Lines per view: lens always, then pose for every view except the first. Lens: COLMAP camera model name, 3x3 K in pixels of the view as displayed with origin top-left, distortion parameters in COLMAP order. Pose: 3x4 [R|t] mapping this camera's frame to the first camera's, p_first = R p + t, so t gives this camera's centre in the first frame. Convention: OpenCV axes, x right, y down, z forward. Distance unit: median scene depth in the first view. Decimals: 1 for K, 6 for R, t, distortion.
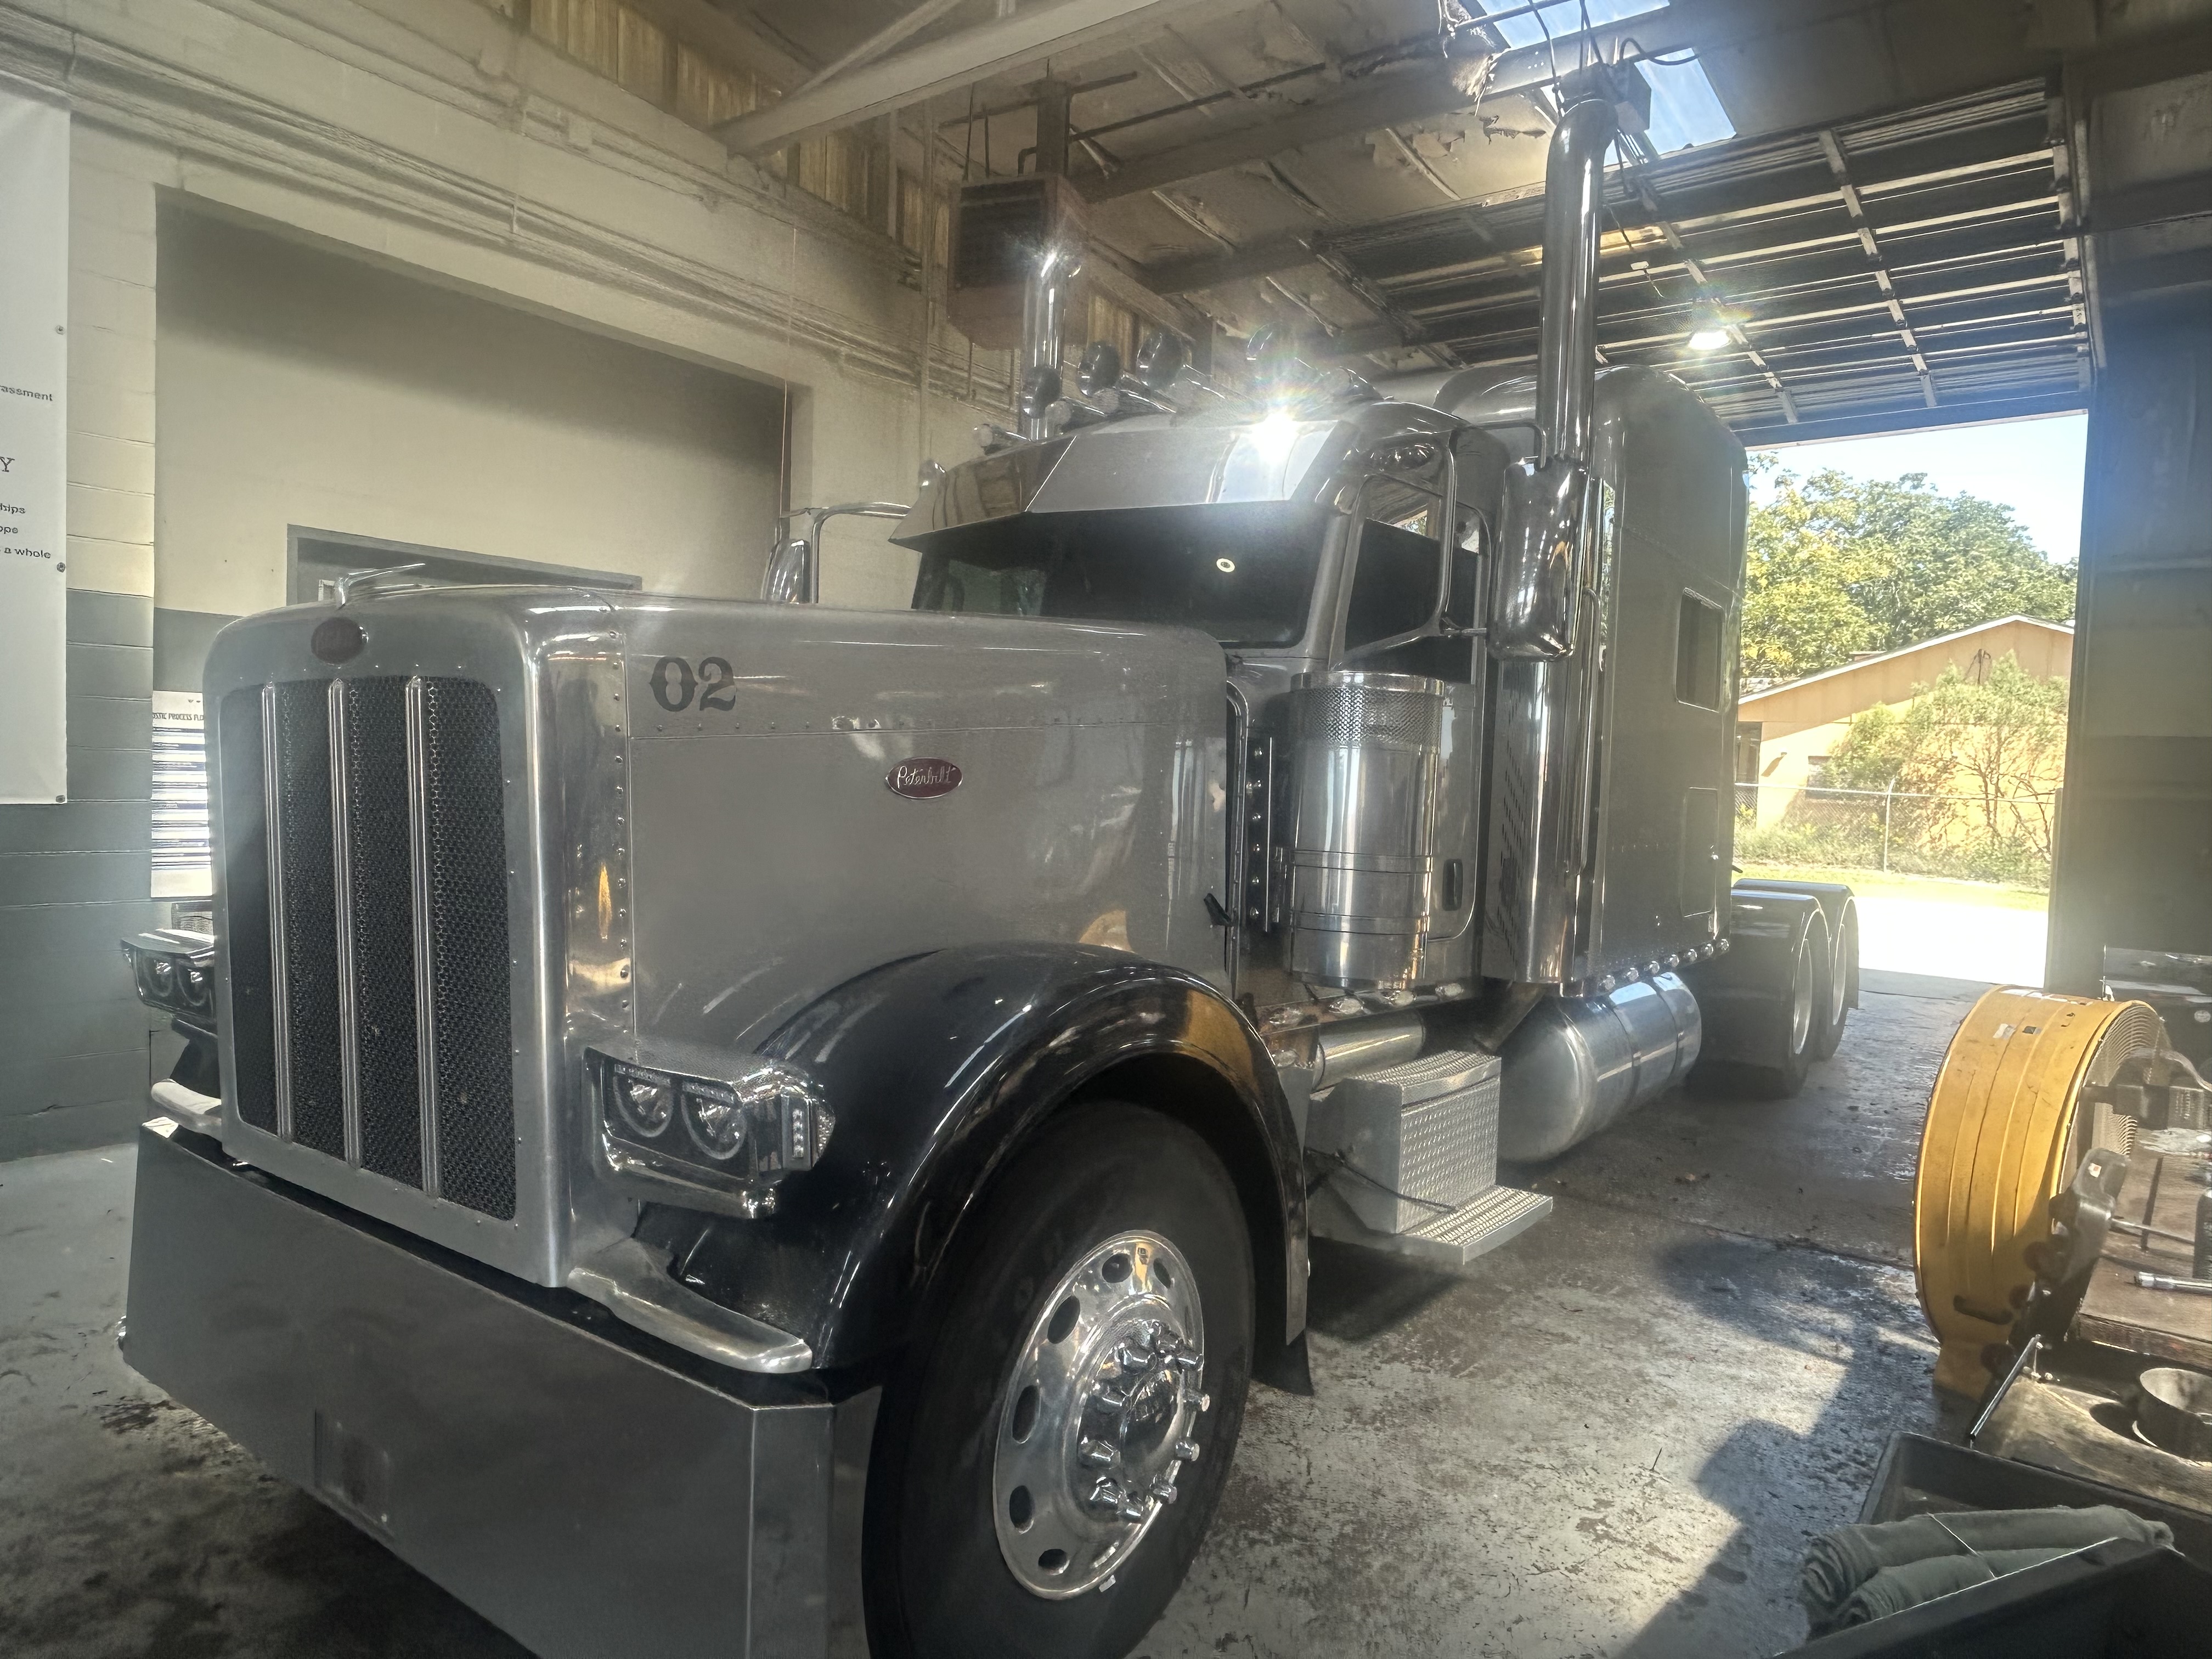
lens RADIAL K [[1412.0, 0, 1107.1], [0, 1412.0, 826.4], [0, 0, 1]] dist [0.002674, 0.001906]
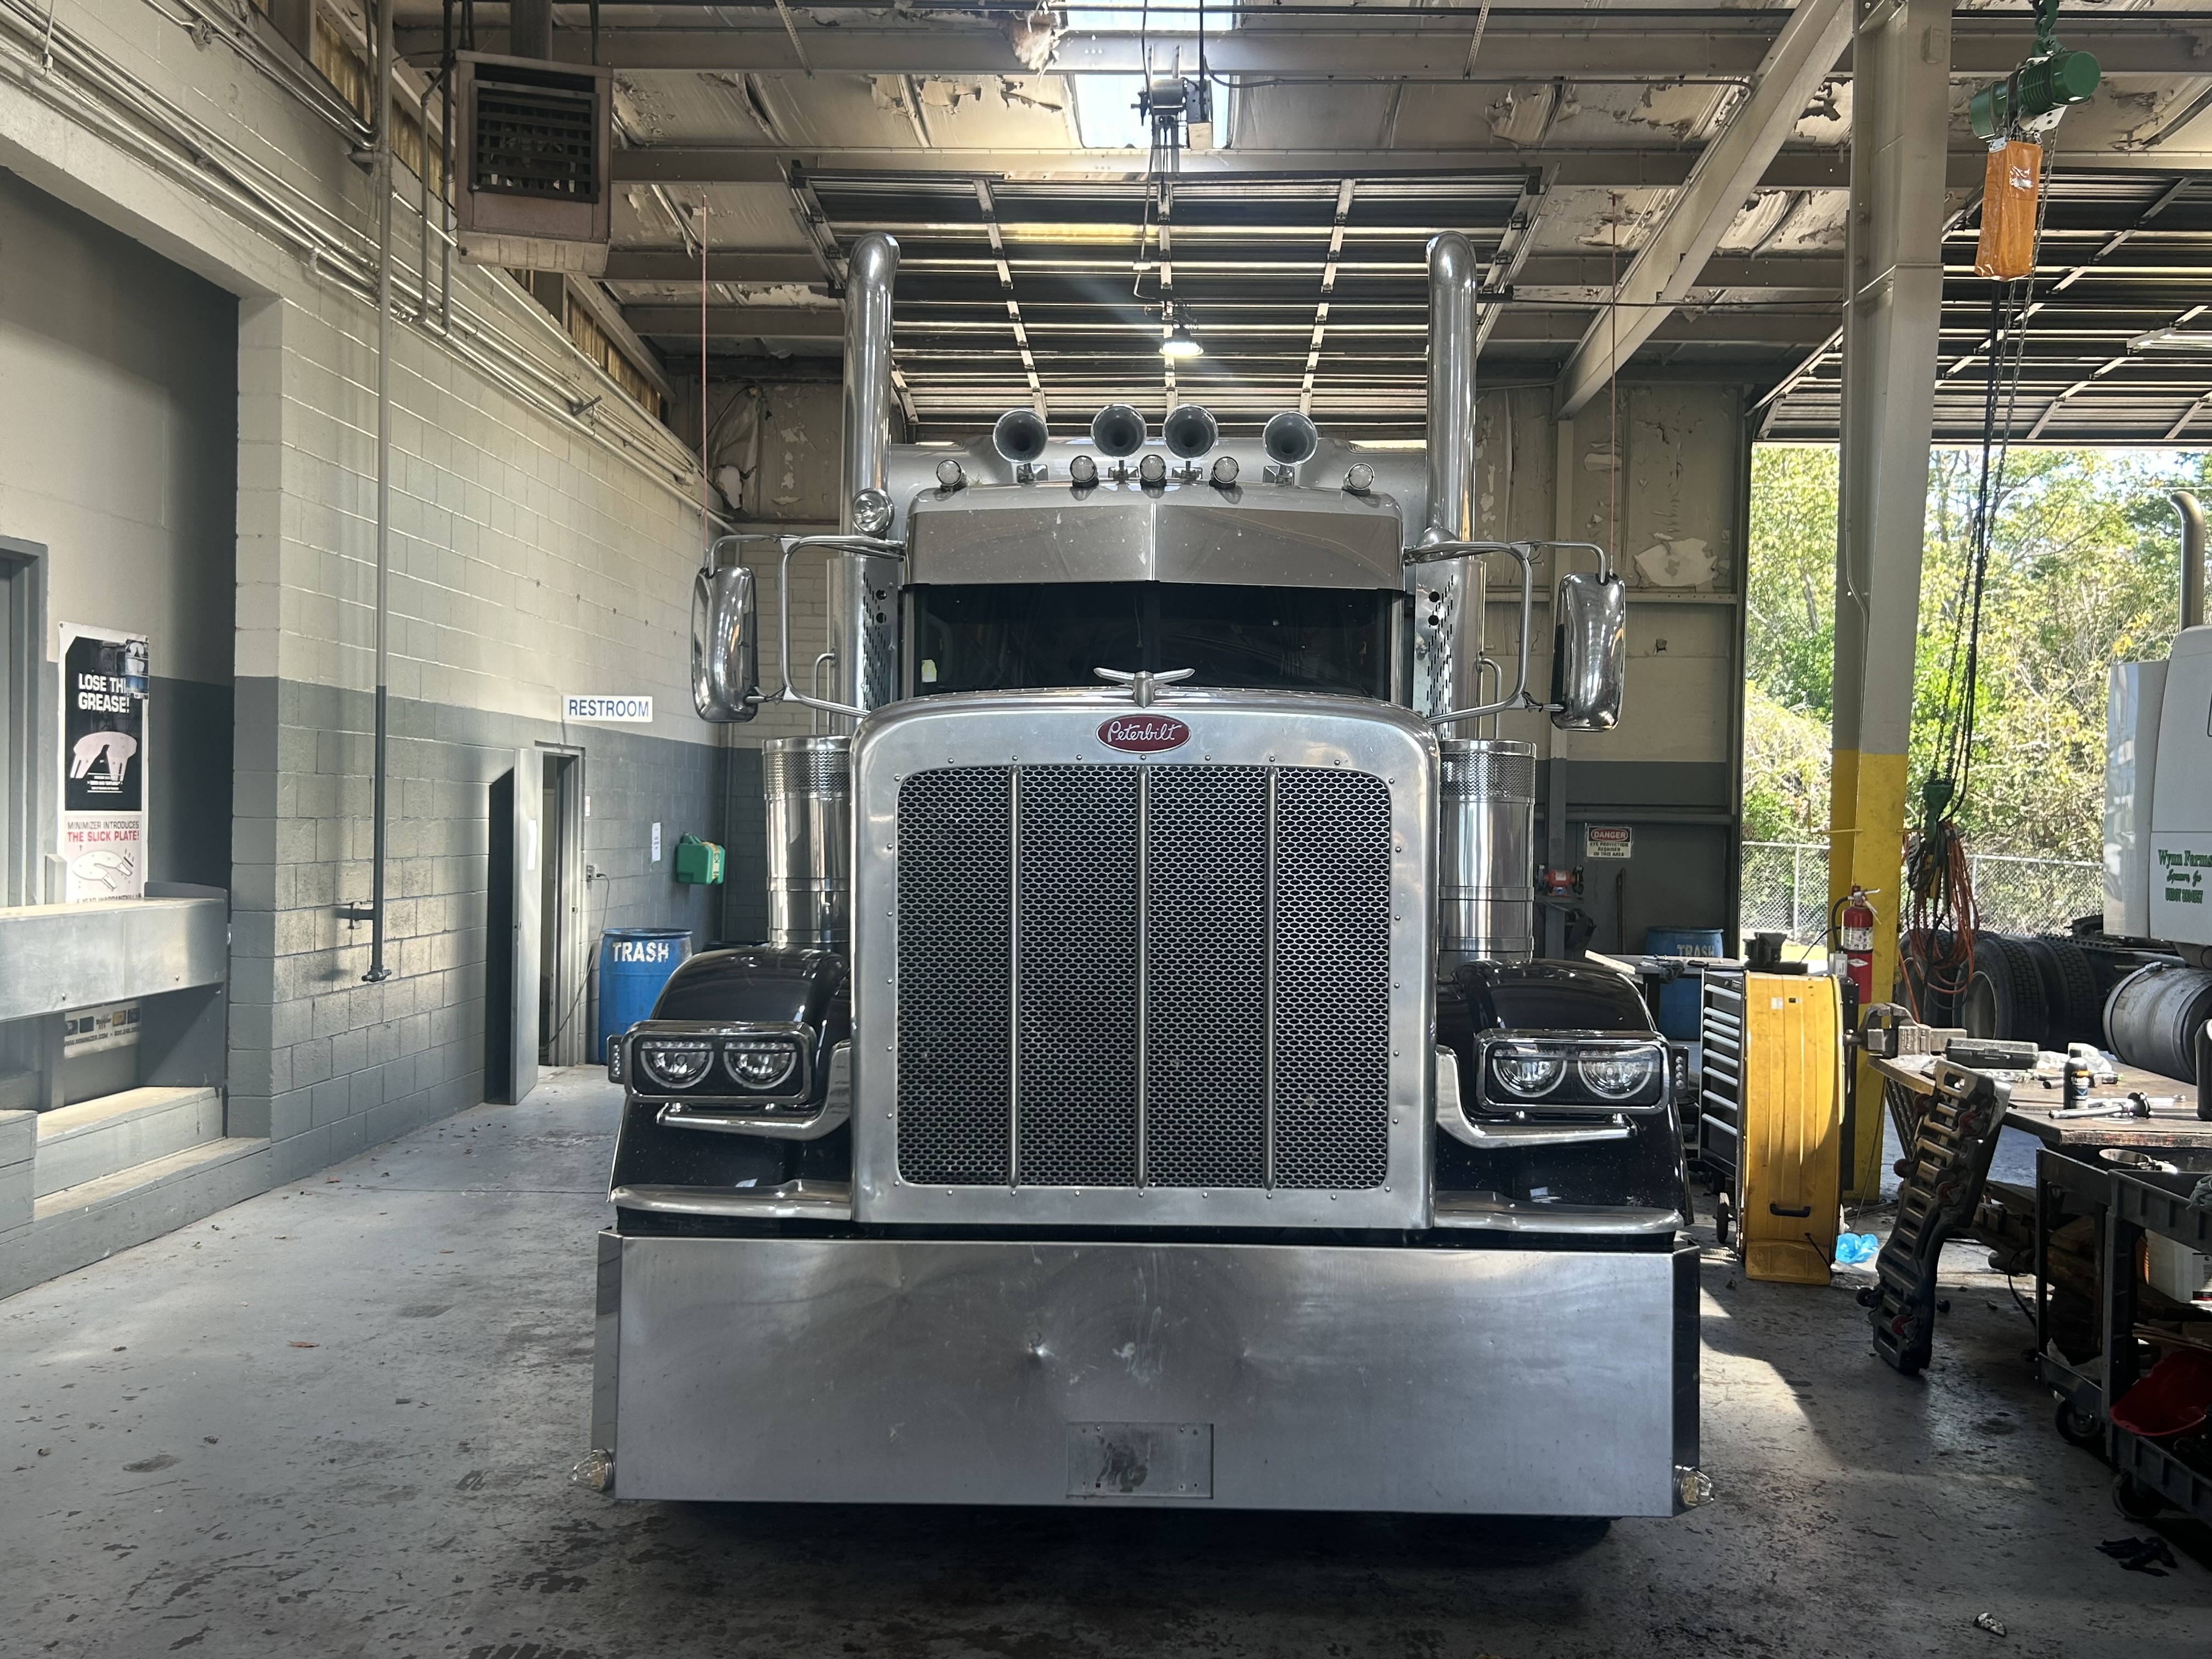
lens RADIAL K [[2081.7, 0, 1110.0], [0, 2081.7, 827.7], [0, 0, 1]] dist [0.124867, -0.237741]
pose [[0.815316, -0.025149, 0.578470, -0.992215], [0.037205, 0.999267, -0.008994, -0.024635], [-0.577820, 0.028855, 0.815654, -0.250310]]
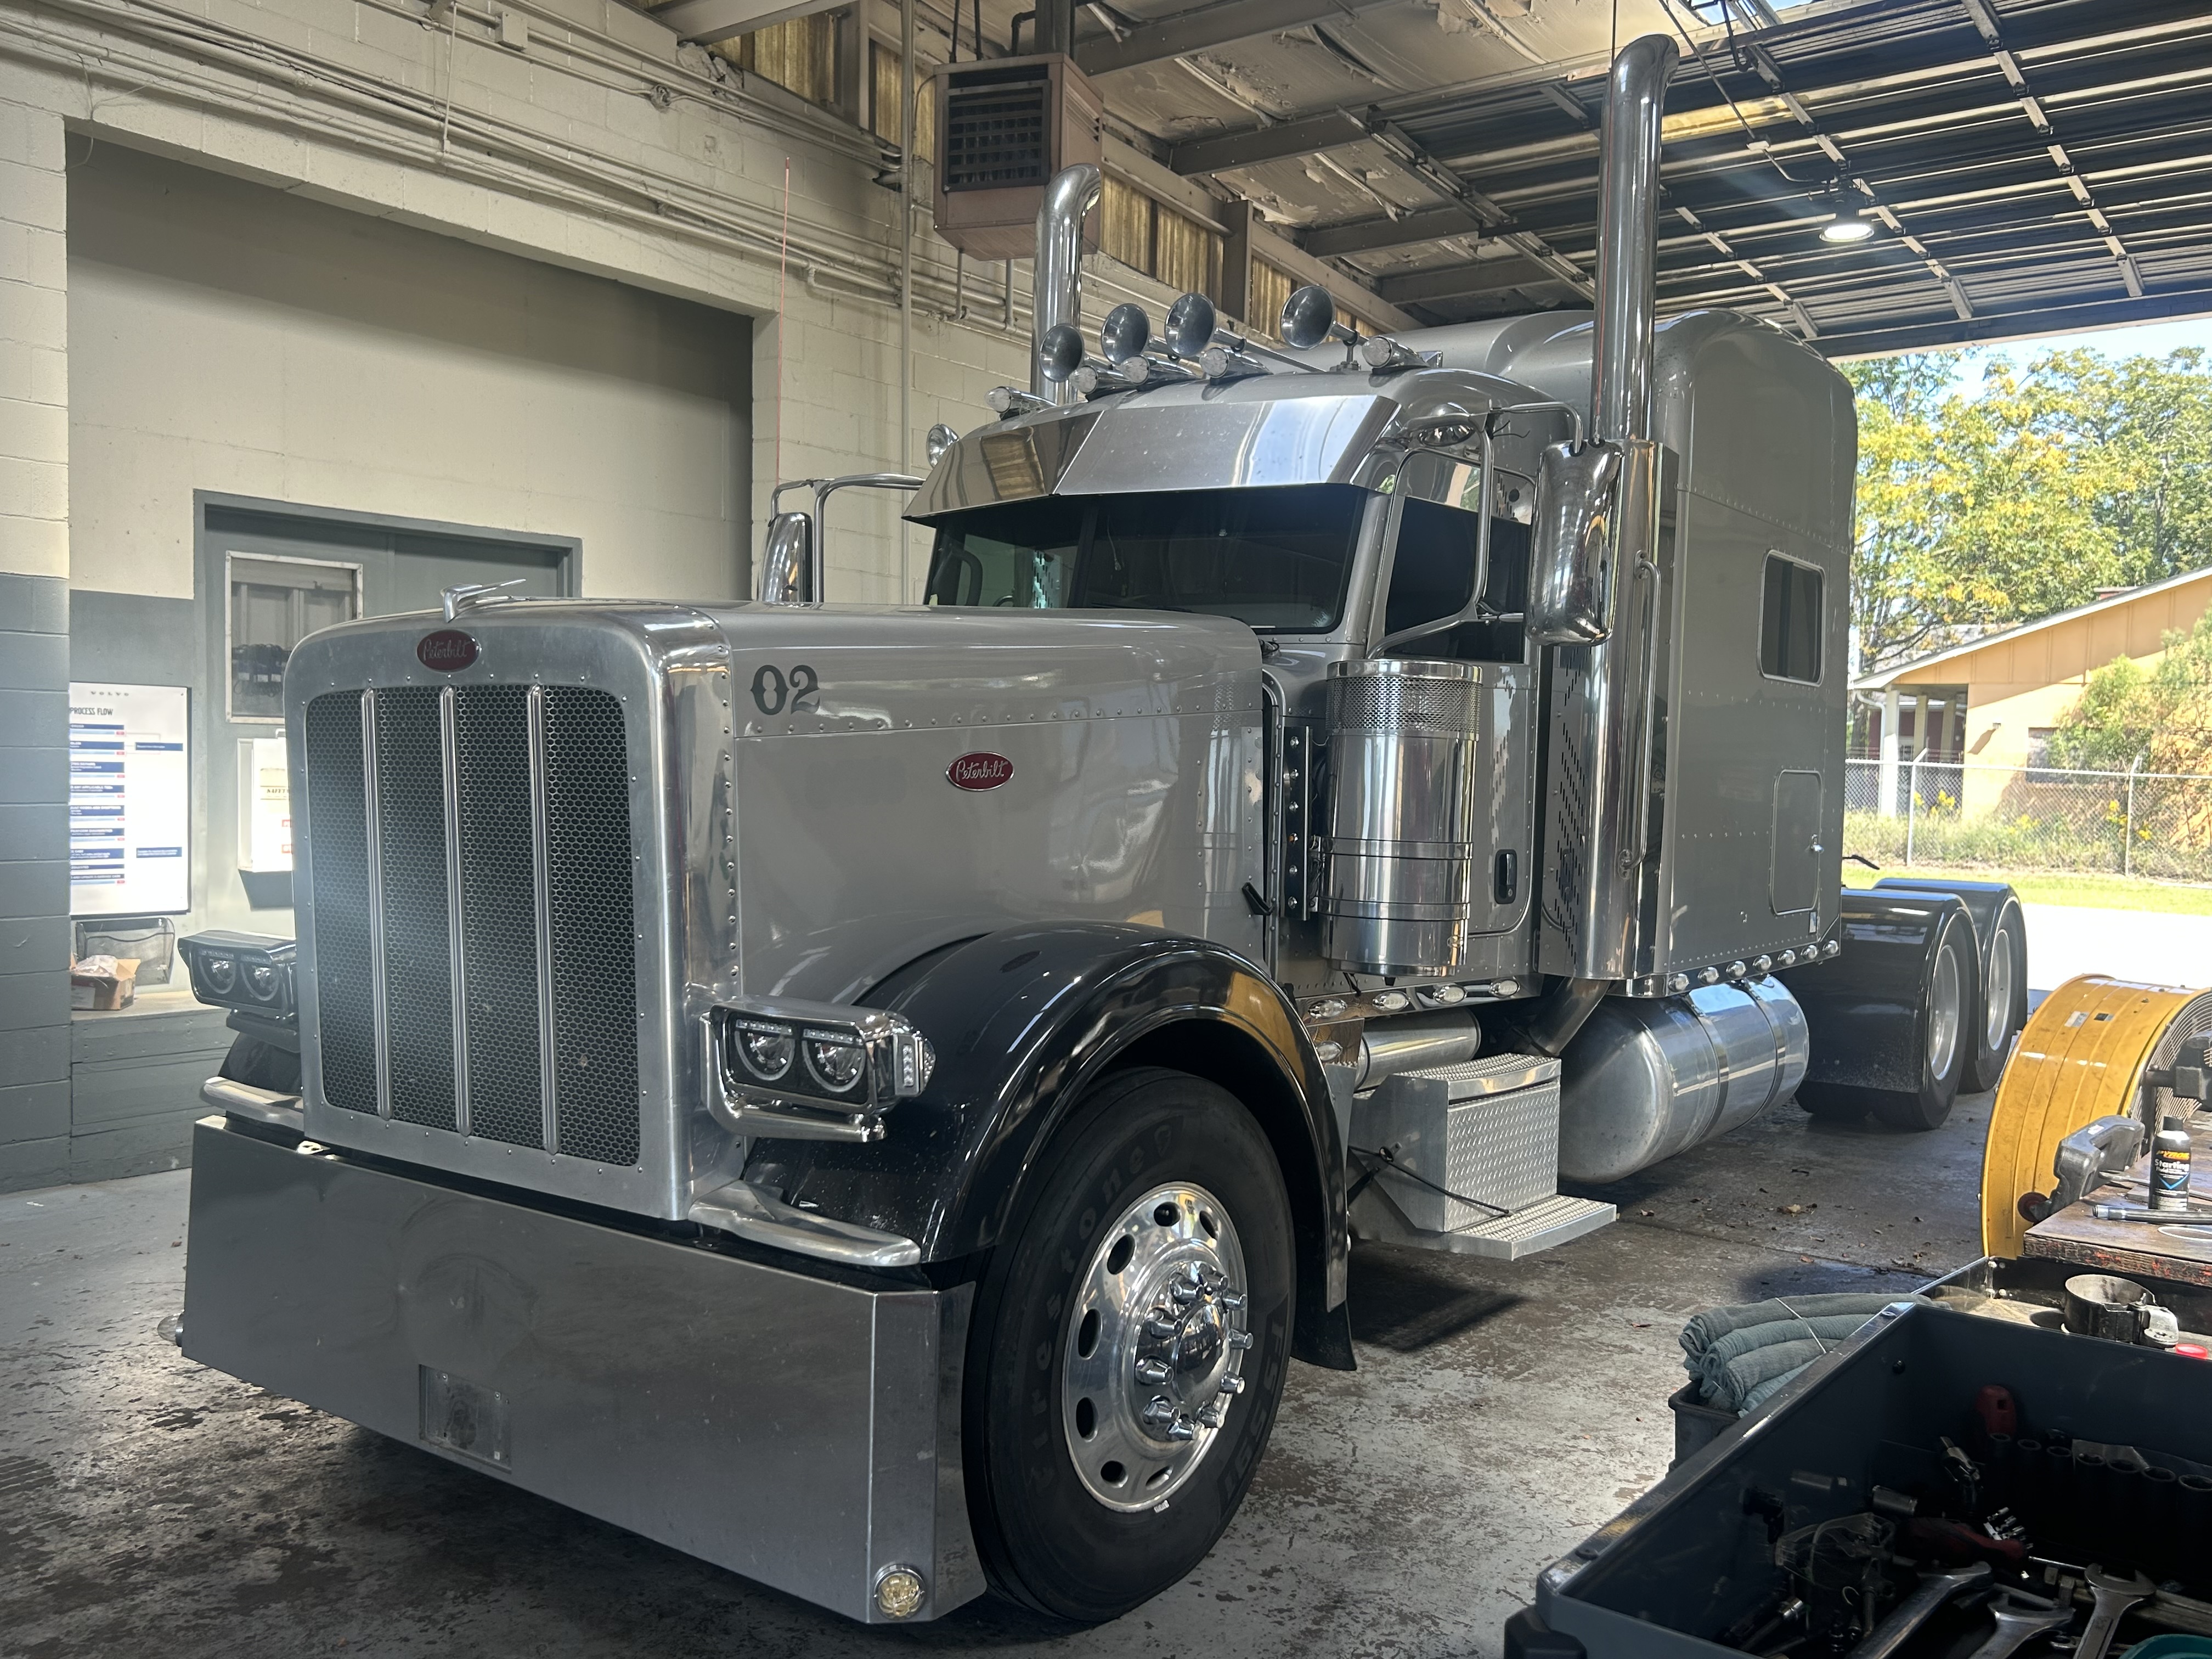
lens RADIAL K [[1896.8, 0, 1108.4], [0, 1896.8, 842.6], [0, 0, 1]] dist [0.113783, -0.183546]
pose [[0.999924, -0.011921, -0.003018, -0.019511], [0.011936, 0.999915, 0.005222, 0.009448], [0.002956, -0.005258, 0.999982, -0.308558]]
